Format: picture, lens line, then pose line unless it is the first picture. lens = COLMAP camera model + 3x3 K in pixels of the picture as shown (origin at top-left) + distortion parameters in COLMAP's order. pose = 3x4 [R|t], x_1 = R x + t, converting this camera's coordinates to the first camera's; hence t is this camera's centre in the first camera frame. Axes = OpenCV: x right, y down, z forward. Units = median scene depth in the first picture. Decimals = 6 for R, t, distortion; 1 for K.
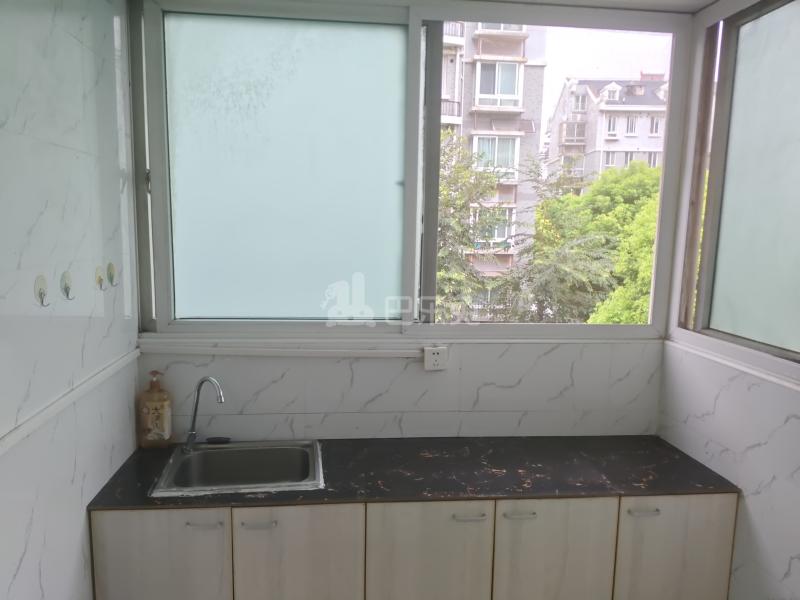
lens RADIAL K [[597.3, 0, 395.0], [0, 597.3, 310.0], [0, 0, 1]] dist [0.010730, -0.014035]
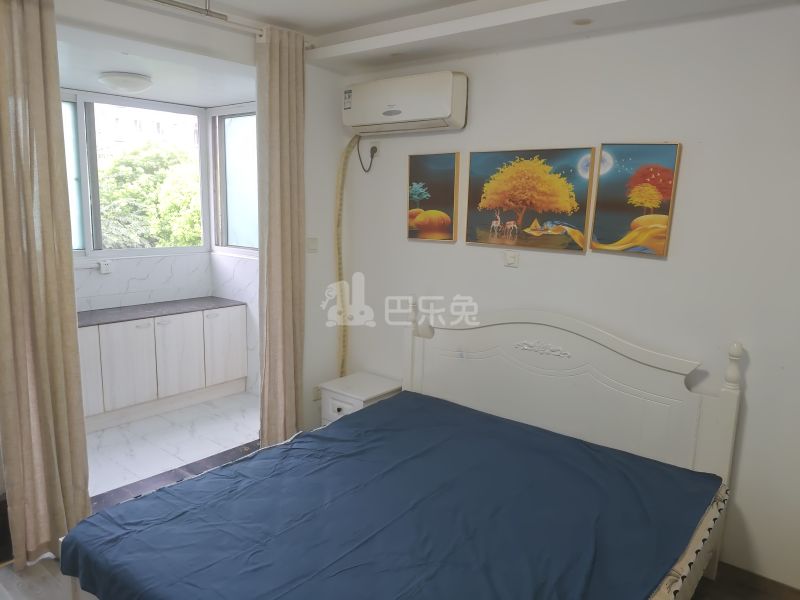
lens RADIAL K [[597.3, 0, 421.6], [0, 597.3, 301.5], [0, 0, 1]] dist [0.010730, -0.014035]
pose [[0.693540, -0.123596, 0.709737, -0.103332], [0.093181, 0.992288, 0.081746, 0.020724], [-0.714366, 0.009440, 0.699708, -0.190944]]
